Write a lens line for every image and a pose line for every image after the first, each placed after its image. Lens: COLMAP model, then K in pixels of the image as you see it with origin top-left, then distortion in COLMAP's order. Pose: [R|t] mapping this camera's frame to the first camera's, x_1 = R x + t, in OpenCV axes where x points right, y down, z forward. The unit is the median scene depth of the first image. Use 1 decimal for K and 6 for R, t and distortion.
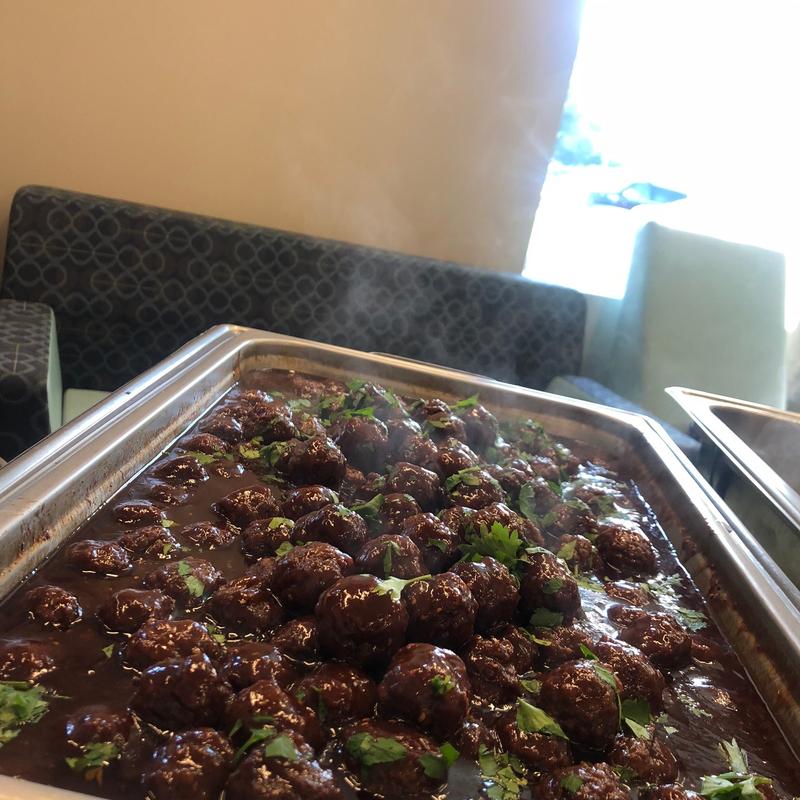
lens RADIAL K [[848.2, 0, 400.0], [0, 848.2, 400.0], [0, 0, 1]] dist [0.056405, -0.149239]
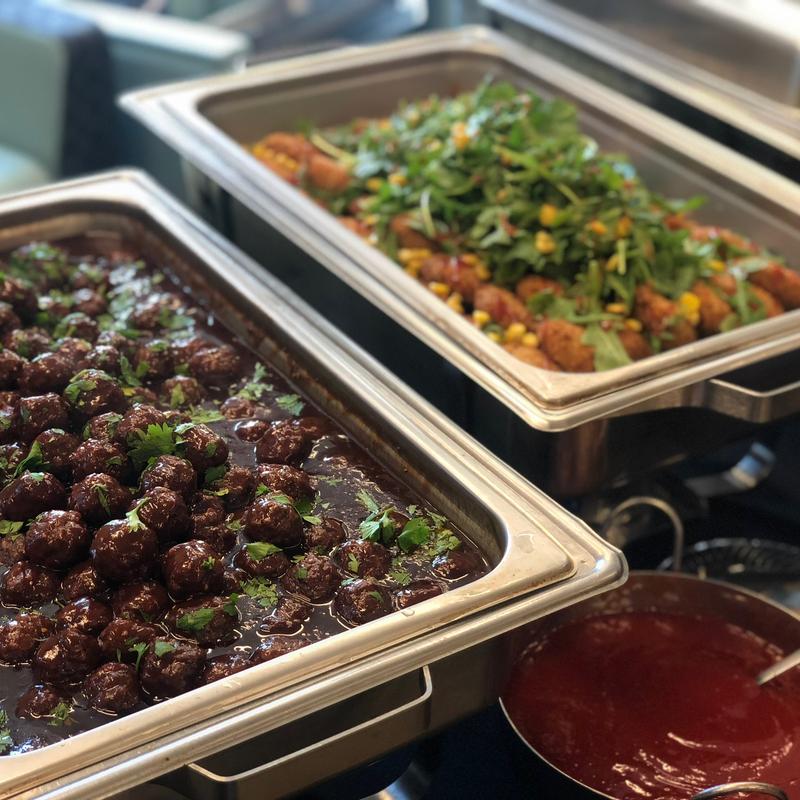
lens RADIAL K [[1591.9, 0, 400.0], [0, 1591.9, 400.0], [0, 0, 1]] dist [-0.120349, 1.219389]
pose [[0.788715, -0.471498, 0.394486, -0.578551], [0.293952, 0.852826, 0.431602, -0.913963], [-0.539927, -0.224451, 0.811234, -1.258637]]
